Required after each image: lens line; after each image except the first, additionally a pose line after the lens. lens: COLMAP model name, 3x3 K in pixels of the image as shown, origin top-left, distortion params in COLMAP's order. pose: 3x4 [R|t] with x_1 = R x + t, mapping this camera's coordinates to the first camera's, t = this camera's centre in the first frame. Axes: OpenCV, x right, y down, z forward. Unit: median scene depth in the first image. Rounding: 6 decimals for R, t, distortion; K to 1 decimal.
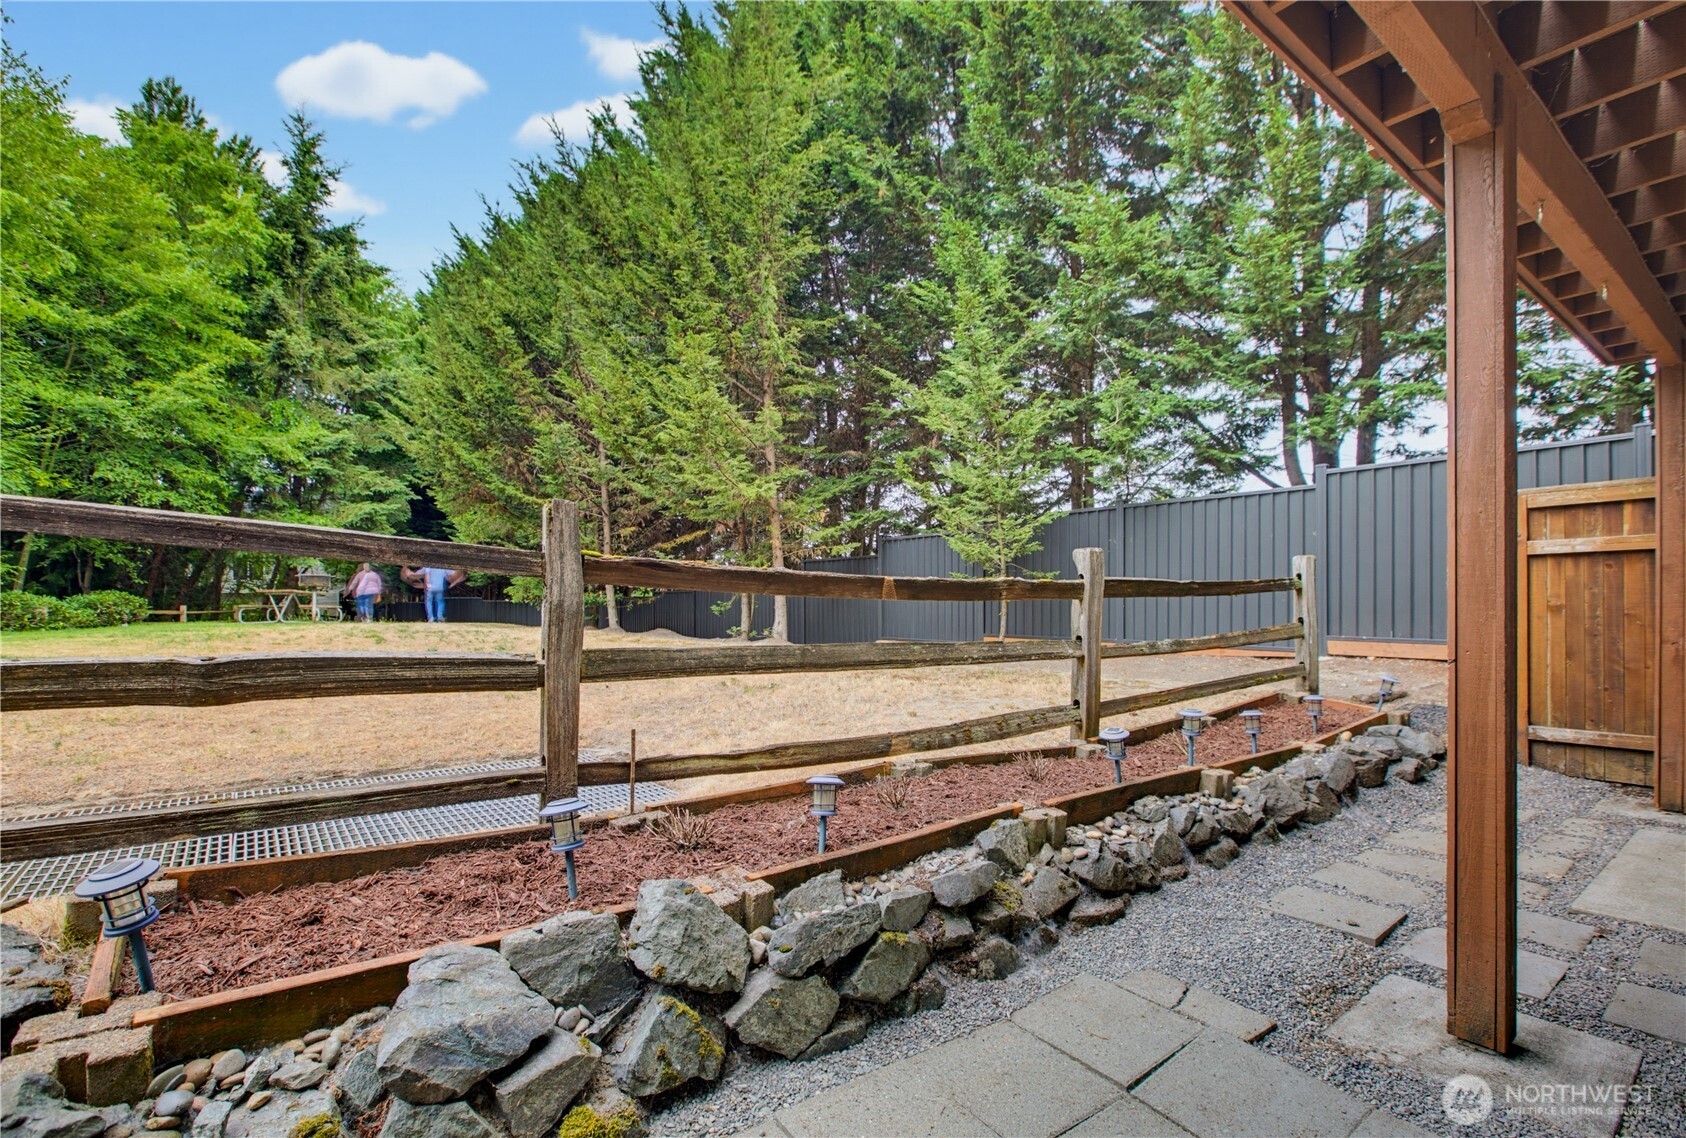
lens RADIAL K [[766.8, 0, 813.1], [0, 766.8, 593.1], [0, 0, 1]] dist [-0.008838, -0.000716]
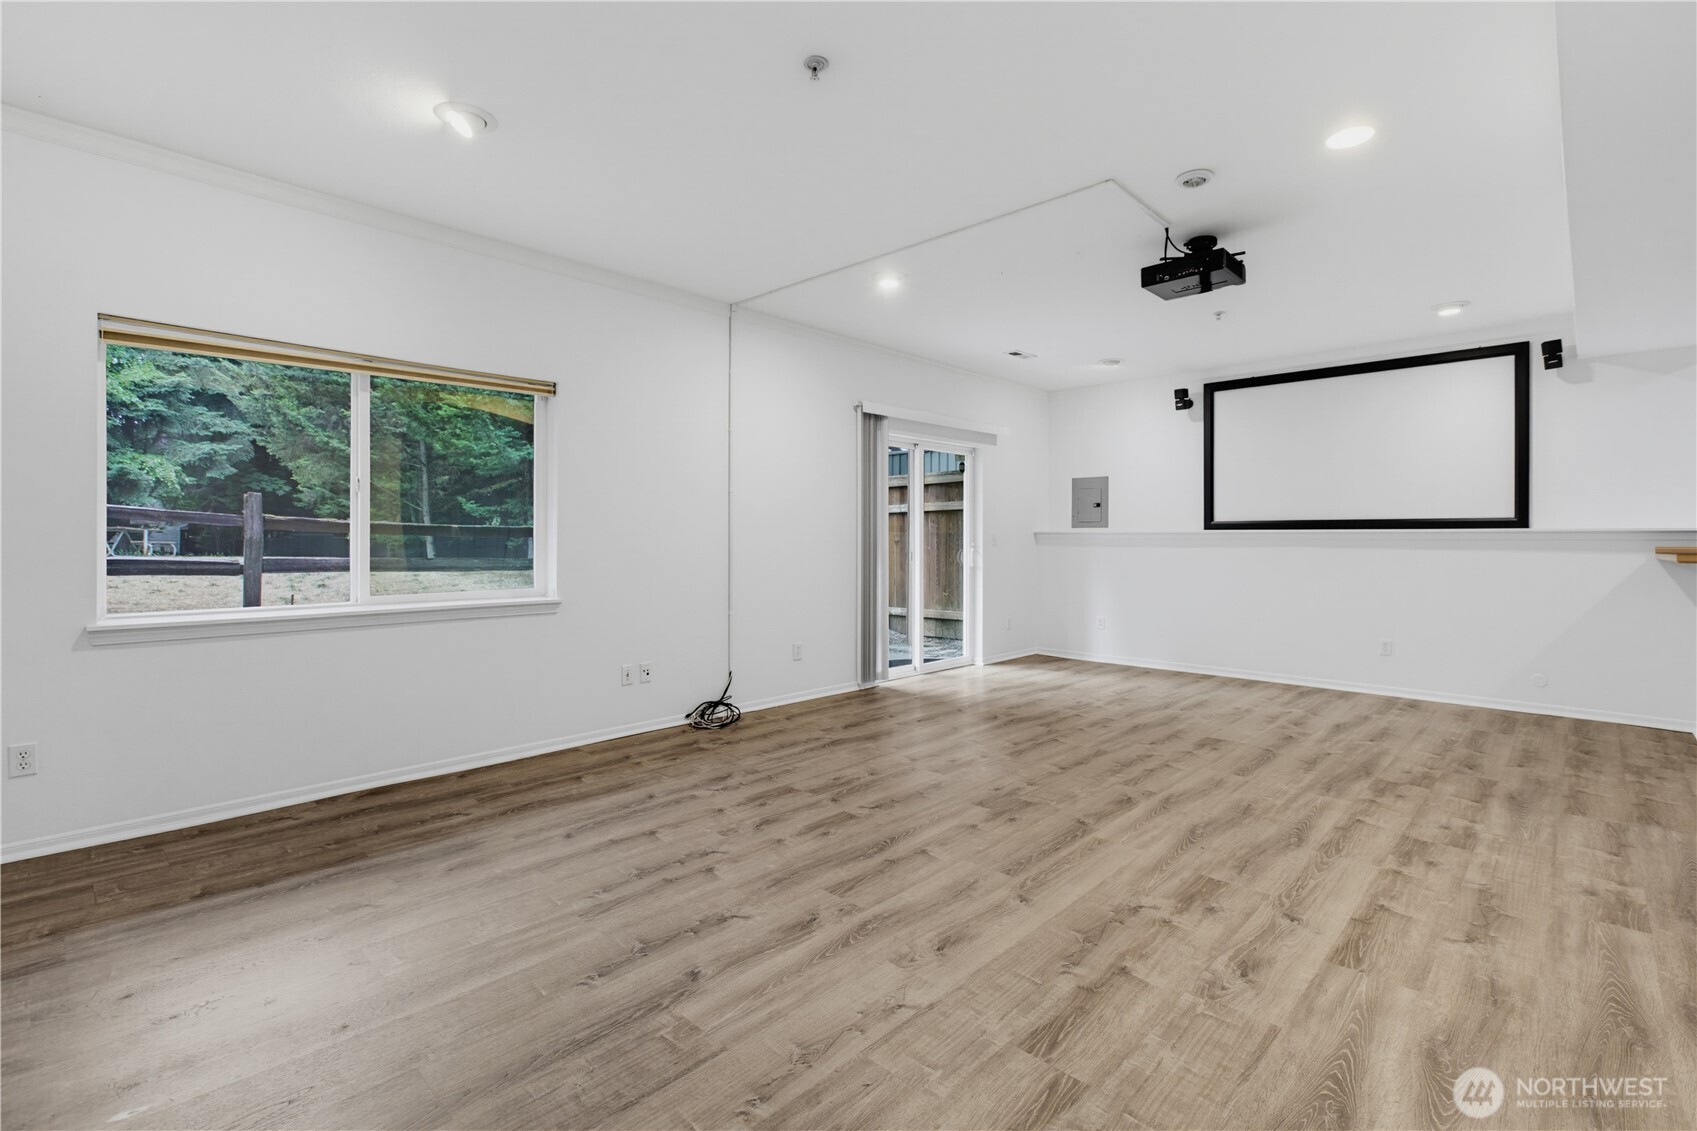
lens RADIAL K [[771.8, 0, 853.3], [0, 771.8, 538.3], [0, 0, 1]] dist [-0.008838, -0.000716]
pose [[0.986954, 0.002689, 0.160982, 0.124761], [-0.004093, 0.999956, 0.008386, -0.001442], [-0.160953, -0.008935, 0.986922, -0.180795]]
